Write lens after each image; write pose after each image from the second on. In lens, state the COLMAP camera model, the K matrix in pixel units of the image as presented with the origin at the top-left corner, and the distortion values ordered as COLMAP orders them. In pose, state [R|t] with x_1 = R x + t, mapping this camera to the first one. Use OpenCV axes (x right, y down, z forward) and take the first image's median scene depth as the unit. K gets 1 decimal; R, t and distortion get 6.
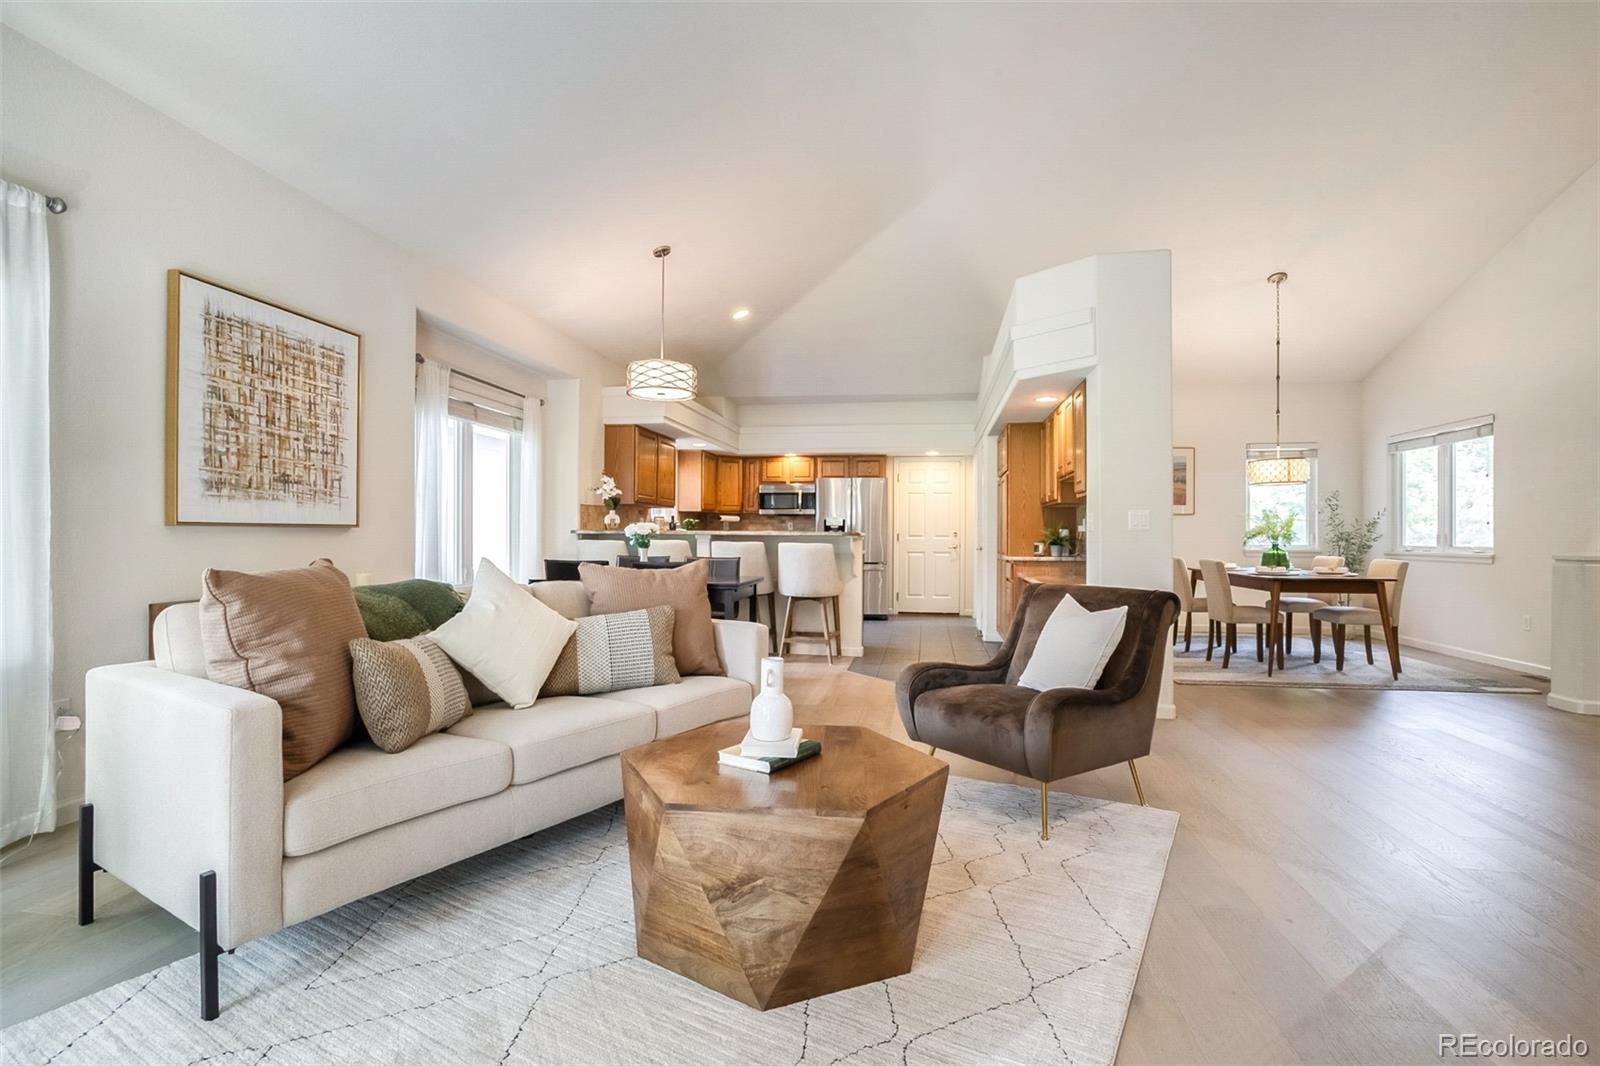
lens RADIAL K [[770.9, 0, 792.4], [0, 770.9, 533.8], [0, 0, 1]] dist [-0.072353, 0.044674]
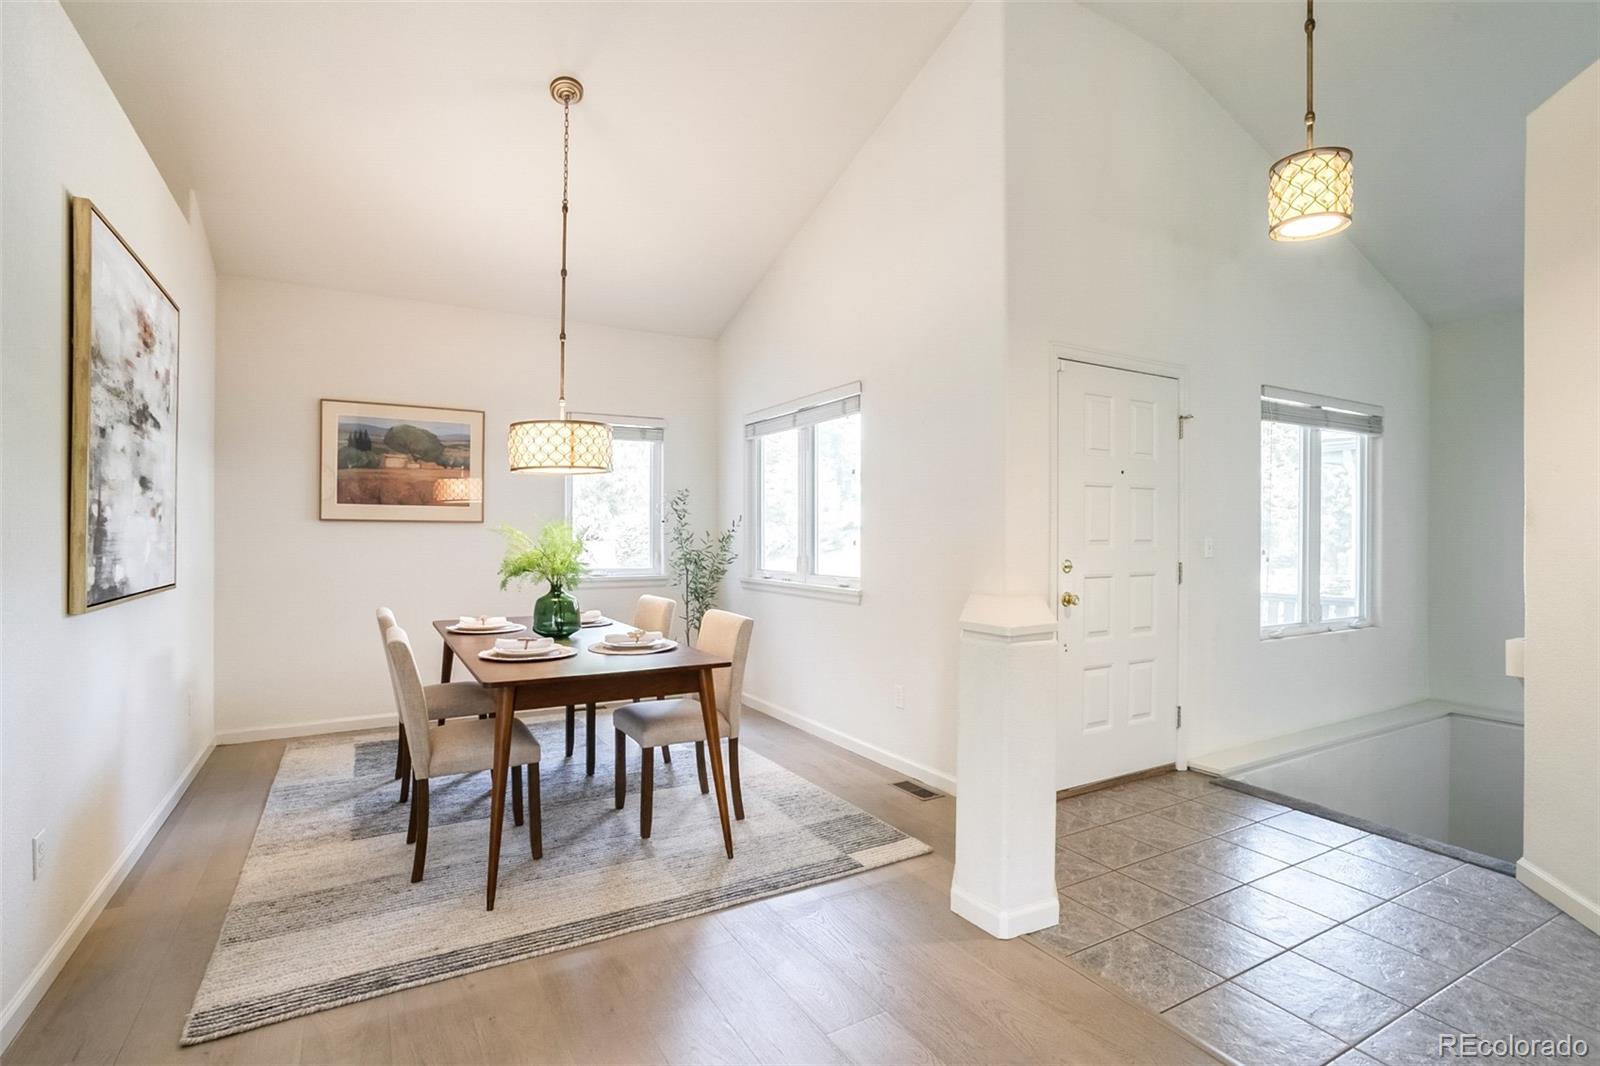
lens RADIAL K [[769.4, 0, 790.3], [0, 769.4, 533.4], [0, 0, 1]] dist [-0.059754, 0.032294]
pose [[0.768999, -0.002252, 0.639245, 0.706056], [-0.000879, 0.999989, 0.004580, -0.041826], [-0.639249, -0.004084, 0.768989, 0.804335]]
